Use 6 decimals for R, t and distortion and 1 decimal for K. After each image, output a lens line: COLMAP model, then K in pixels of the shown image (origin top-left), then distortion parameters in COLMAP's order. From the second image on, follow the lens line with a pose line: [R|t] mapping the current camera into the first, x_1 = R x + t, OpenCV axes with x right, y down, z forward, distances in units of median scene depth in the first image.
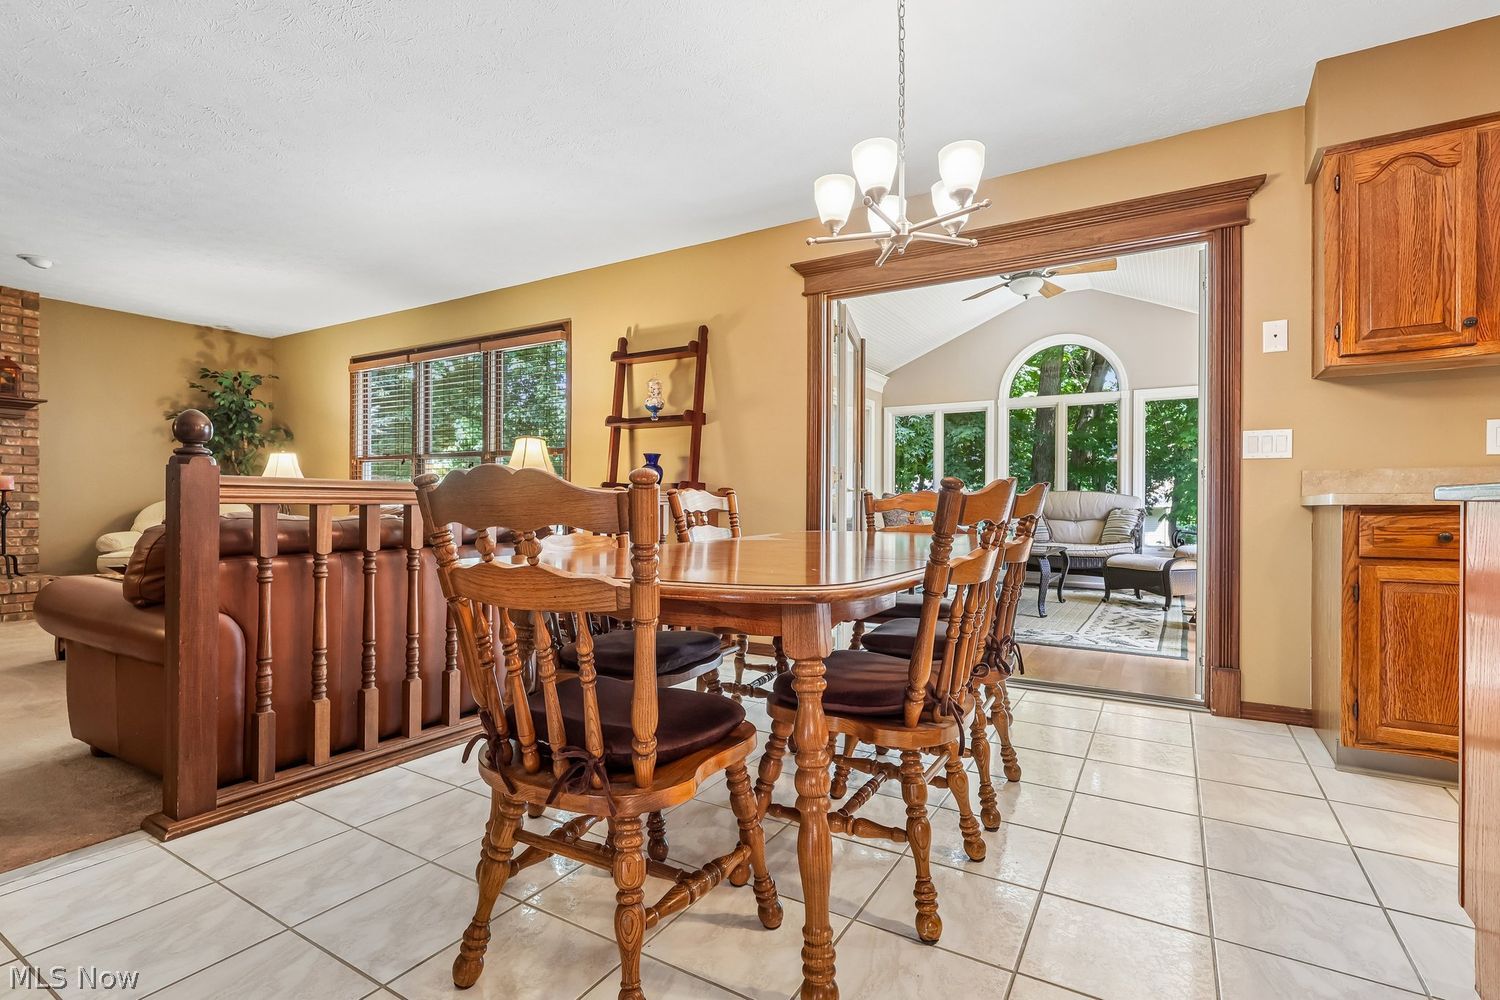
lens RADIAL K [[706.8, 0, 729.7], [0, 706.8, 506.6], [0, 0, 1]] dist [0.000361, 0.000957]
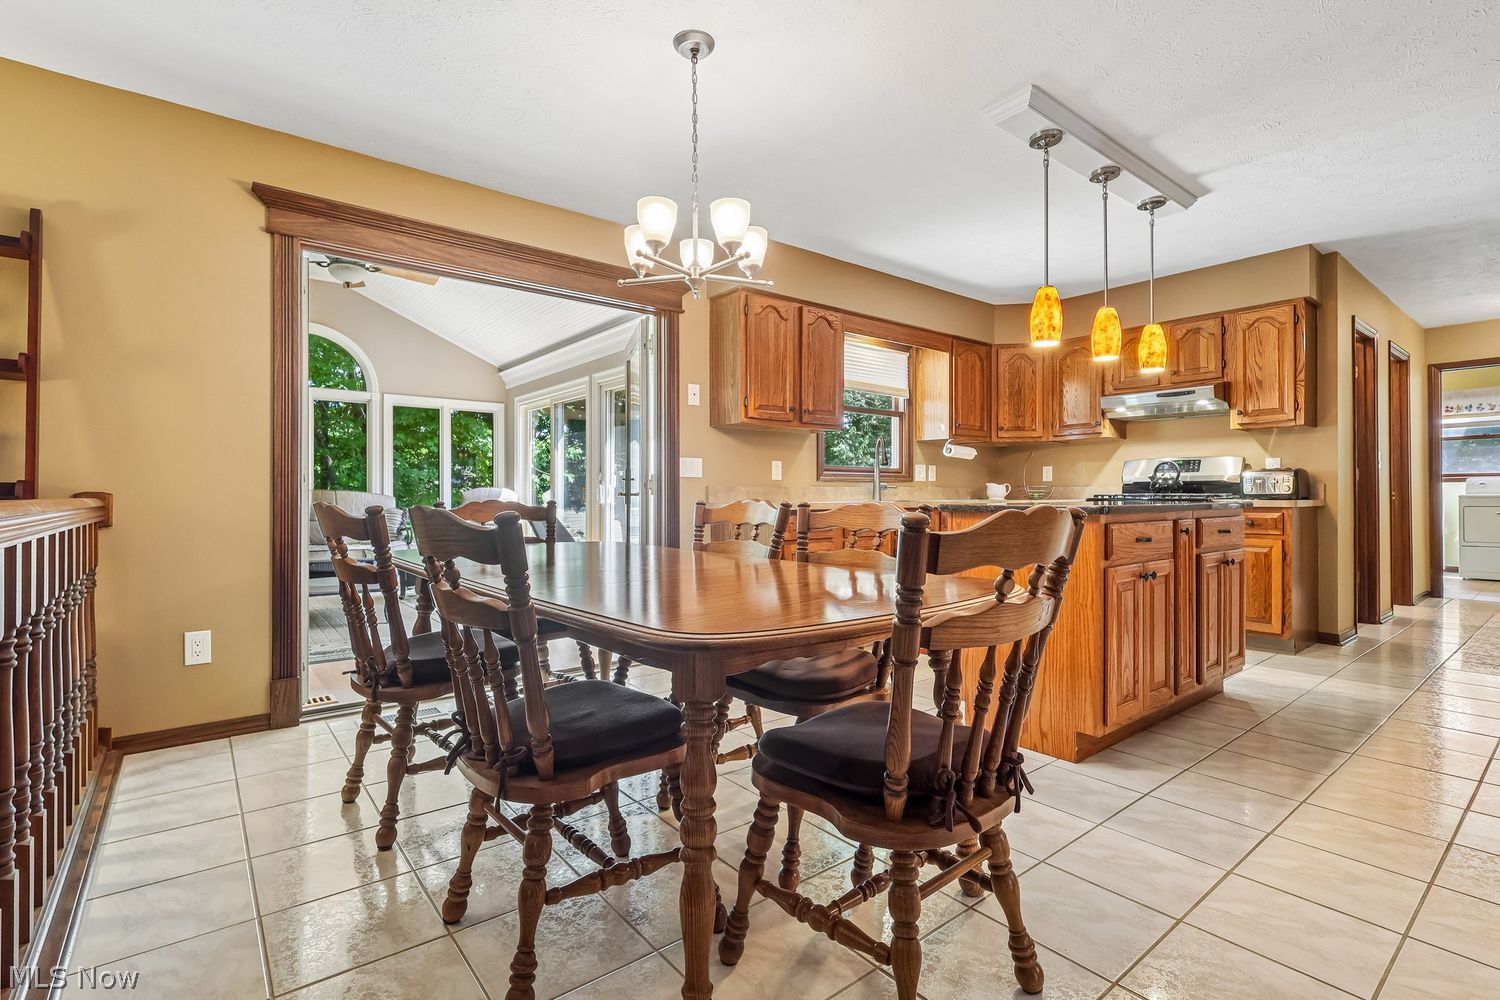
lens RADIAL K [[706.8, 0, 733.0], [0, 706.8, 500.7], [0, 0, 1]] dist [0.000361, 0.000957]
pose [[0.340017, -0.011892, 0.940344, -0.332400], [0.012916, 0.999885, 0.007975, -0.010067], [-0.940331, 0.009434, 0.340131, 0.217500]]
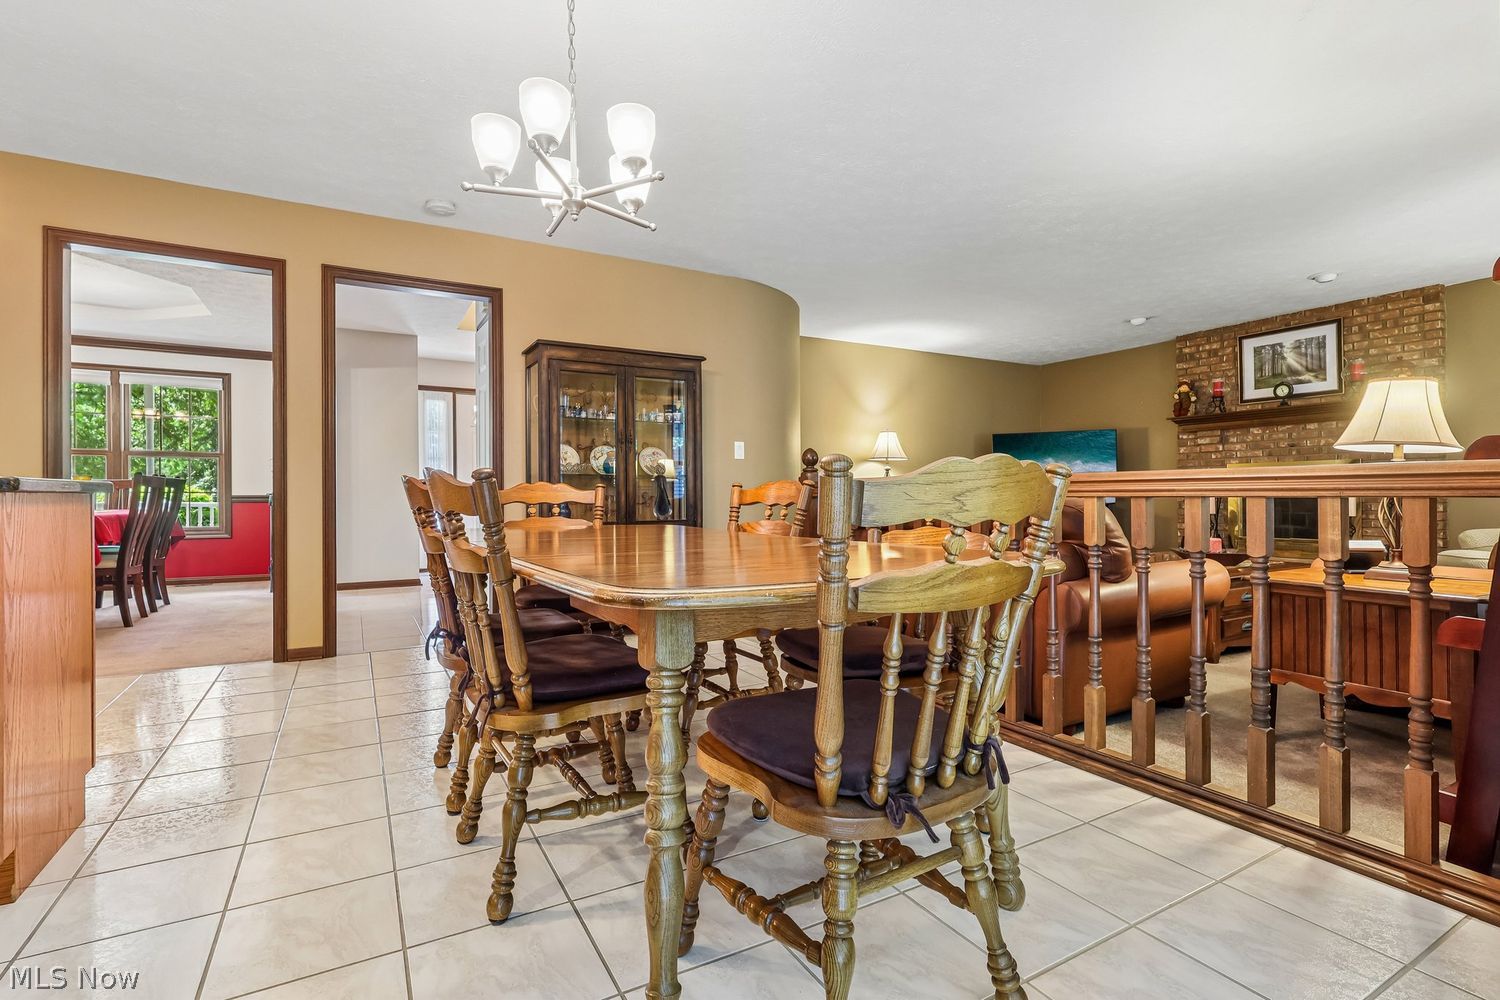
lens RADIAL K [[706.8, 0, 740.9], [0, 706.8, 492.5], [0, 0, 1]] dist [0.000361, 0.000957]
pose [[-0.484122, -0.004132, -0.874991, 0.362022], [0.004340, 0.999965, -0.007123, -0.007324], [0.874990, -0.007246, -0.484087, 0.626609]]
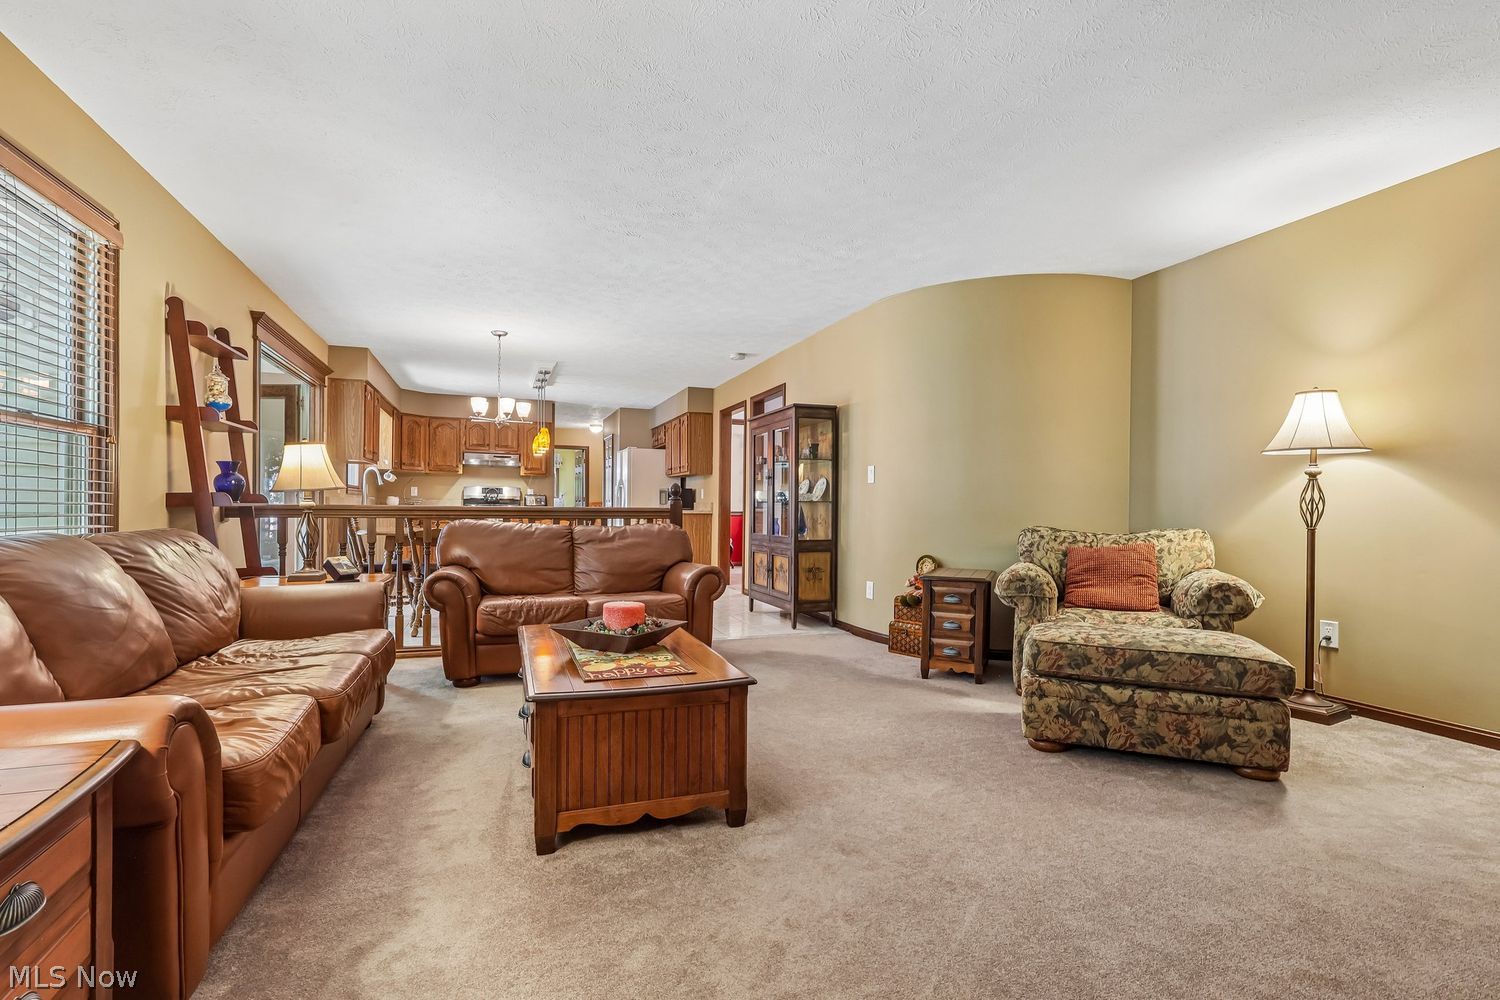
lens RADIAL K [[706.8, 0, 746.4], [0, 706.8, 504.7], [0, 0, 1]] dist [0.000361, 0.000957]
pose [[-0.787874, -0.012933, 0.615701, -0.968552], [-0.011946, 0.999912, 0.005717, -0.024812], [-0.615721, -0.002851, -0.787959, 1.103423]]
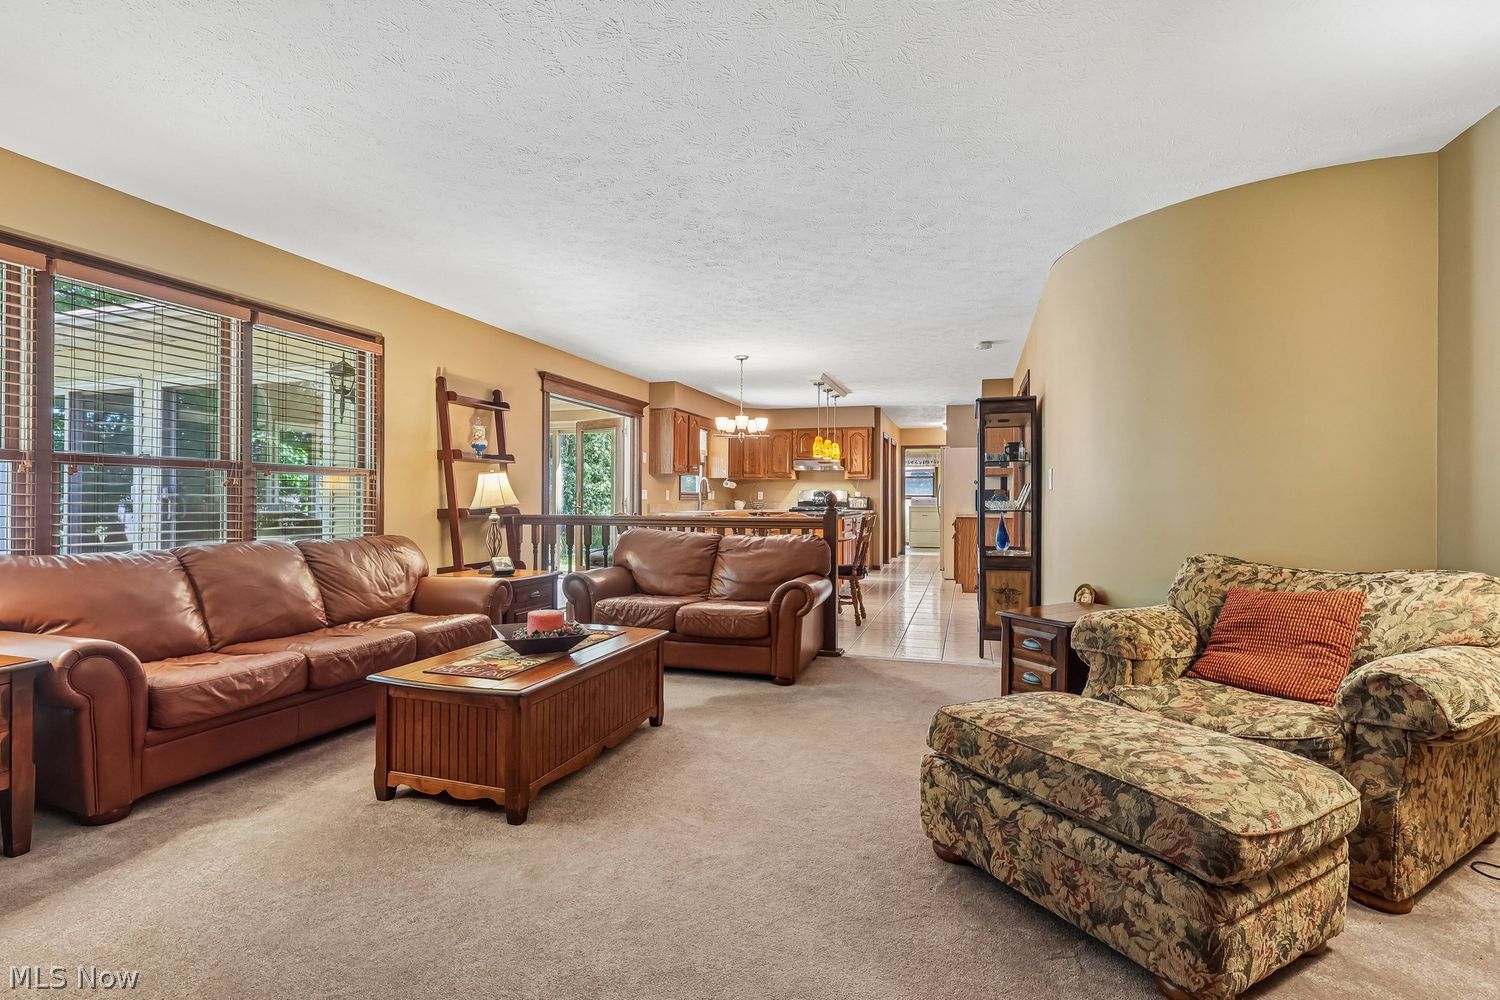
lens RADIAL K [[706.8, 0, 747.6], [0, 706.8, 494.9], [0, 0, 1]] dist [0.000361, 0.000957]
pose [[-0.242266, -0.004920, 0.970197, -1.211205], [-0.000764, 0.999988, 0.004880, -0.051753], [-0.970210, 0.000441, -0.242267, 0.711790]]
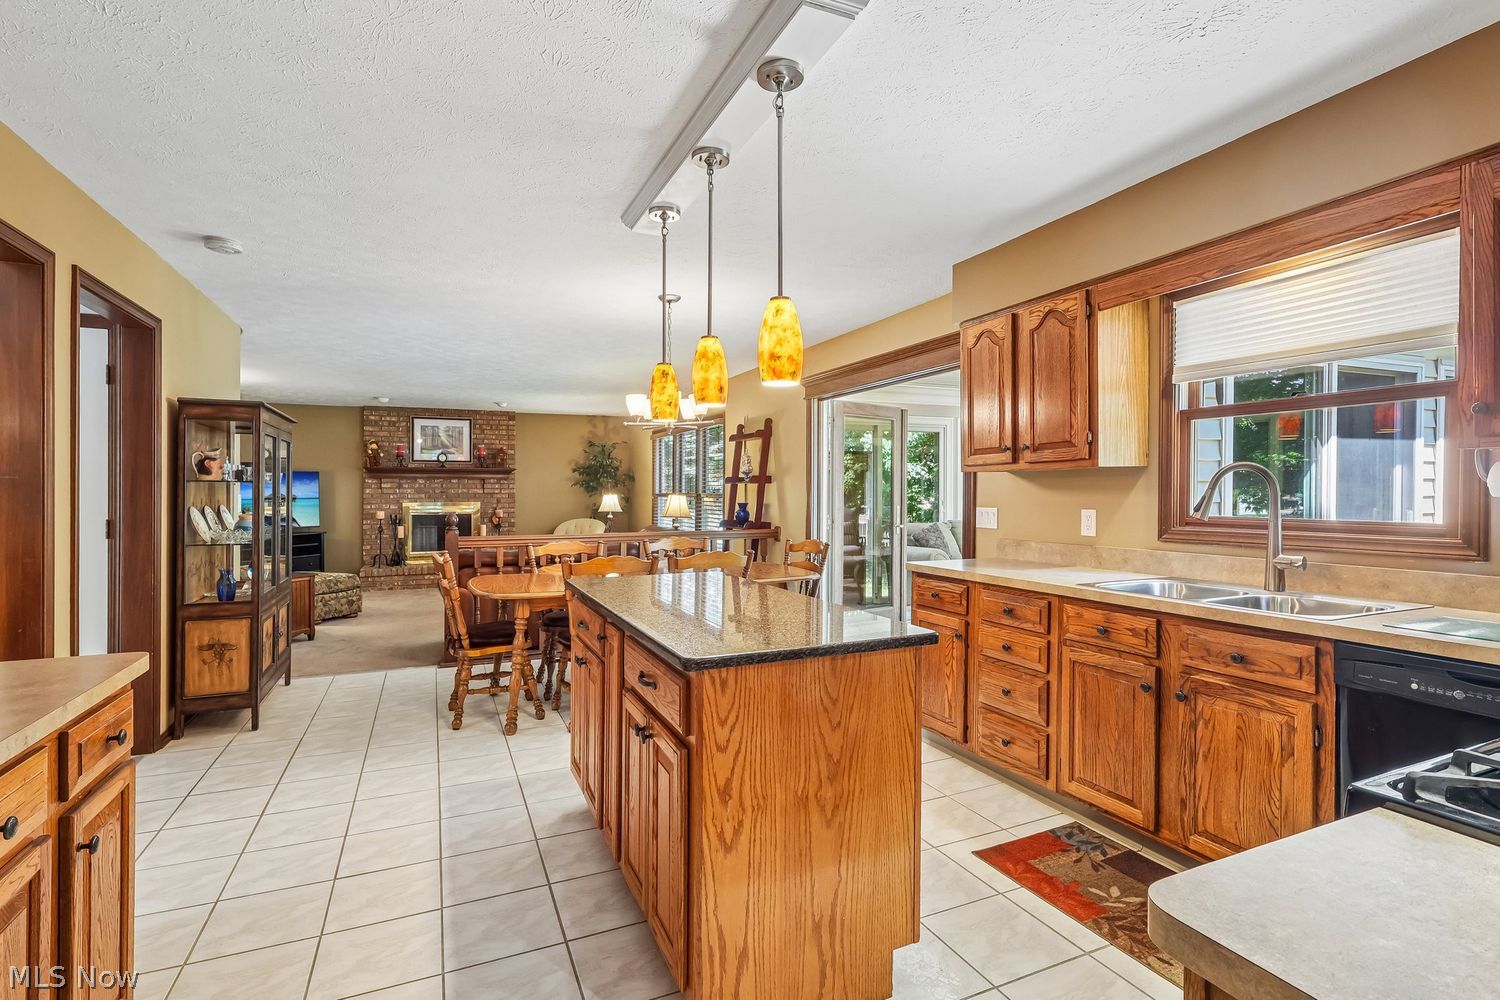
lens RADIAL K [[706.8, 0, 736.5], [0, 706.8, 491.9], [0, 0, 1]] dist [0.000361, 0.000957]
pose [[0.824747, -0.013371, -0.565344, 0.577078], [0.007855, 0.999895, -0.012190, -0.060099], [0.565448, 0.005613, 0.824765, -0.220583]]
